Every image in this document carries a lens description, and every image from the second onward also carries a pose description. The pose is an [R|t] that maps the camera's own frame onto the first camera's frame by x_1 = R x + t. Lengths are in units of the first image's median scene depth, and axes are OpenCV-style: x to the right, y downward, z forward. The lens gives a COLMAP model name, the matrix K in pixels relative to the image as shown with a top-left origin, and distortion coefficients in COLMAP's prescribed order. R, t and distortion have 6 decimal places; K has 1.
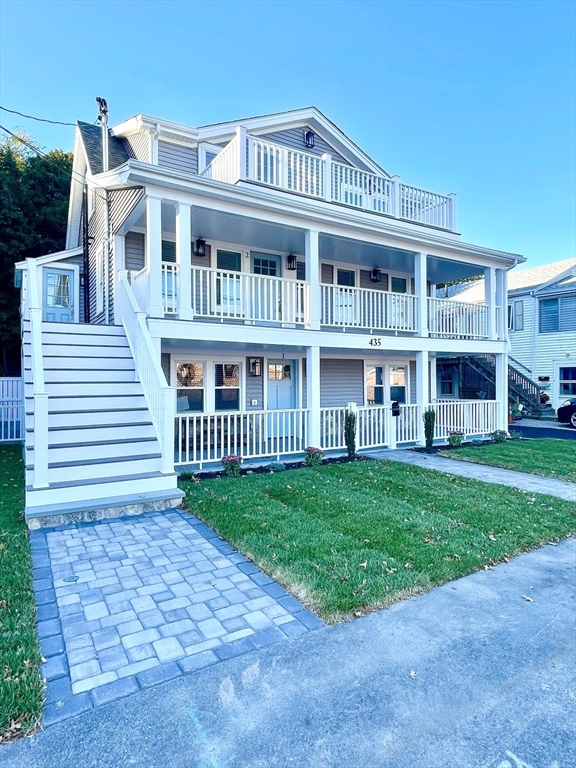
lens RADIAL K [[449.0, 0, 288.0], [0, 449.0, 384.0], [0, 0, 1]] dist [-0.004665, -0.000616]
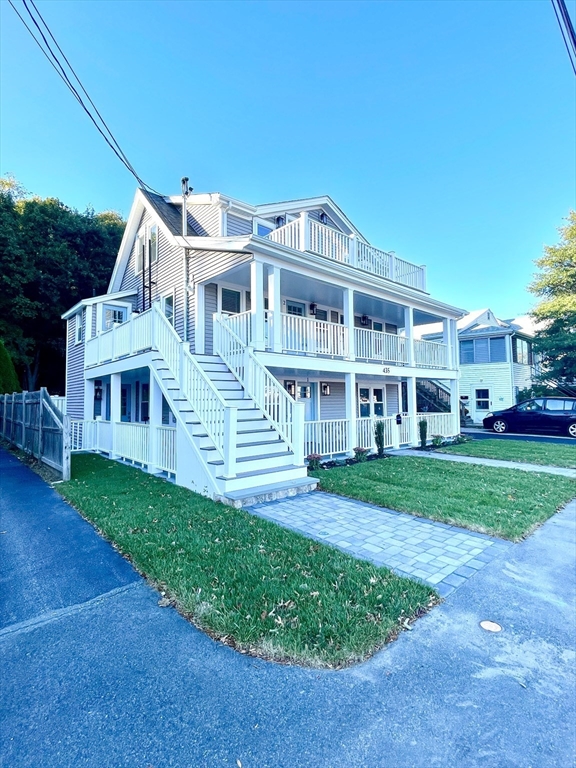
lens RADIAL K [[375.2, 0, 288.0], [0, 375.2, 384.0], [0, 0, 1]] dist [-0.003717, -0.000562]
pose [[0.984931, 0.006271, 0.172835, -0.327054], [0.002302, 0.998779, -0.049355, 0.004301], [-0.172934, 0.049009, 0.983713, -0.081595]]
